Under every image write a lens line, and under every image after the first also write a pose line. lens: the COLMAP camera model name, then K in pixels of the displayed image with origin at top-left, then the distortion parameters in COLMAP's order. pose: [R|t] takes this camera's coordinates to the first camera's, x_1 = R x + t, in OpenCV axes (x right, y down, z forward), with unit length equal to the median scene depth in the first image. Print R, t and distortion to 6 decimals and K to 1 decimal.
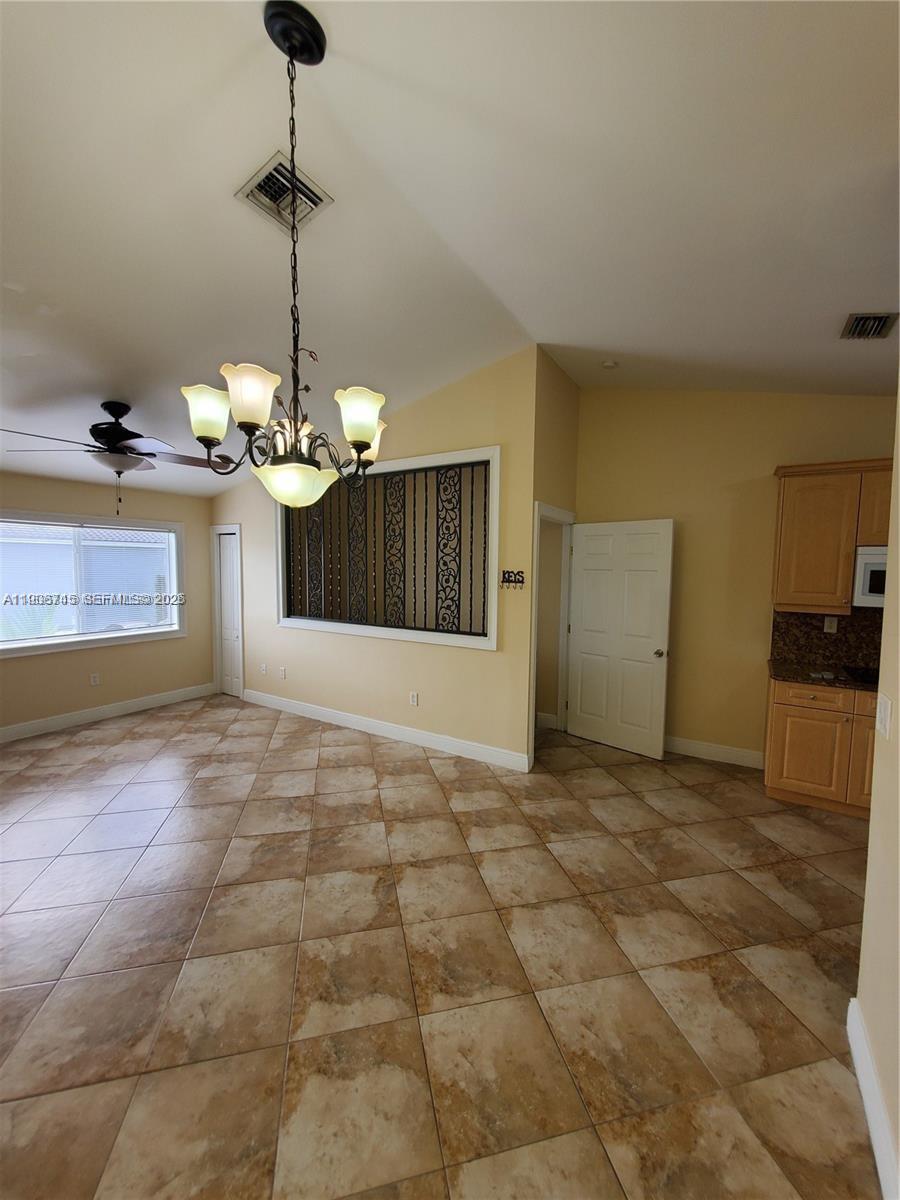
lens RADIAL K [[479.5, 0, 452.9], [0, 479.5, 599.7], [0, 0, 1]] dist [0.000882, -0.001226]
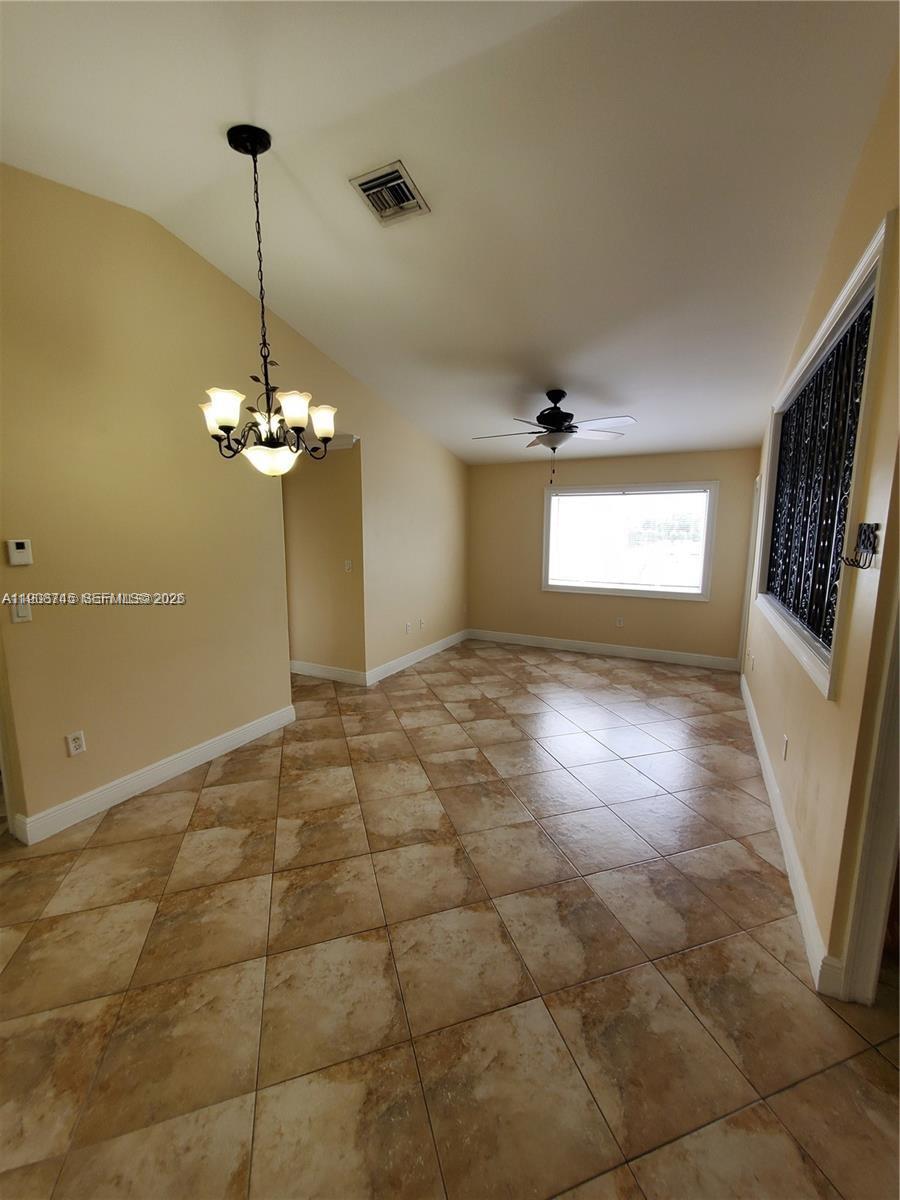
lens RADIAL K [[479.5, 0, 452.0], [0, 479.5, 600.5], [0, 0, 1]] dist [0.000882, -0.001226]
pose [[0.067698, 0.139884, -0.987851, 0.845114], [-0.075461, 0.988004, 0.134734, -0.037887], [0.994848, 0.065422, 0.077442, 1.008454]]
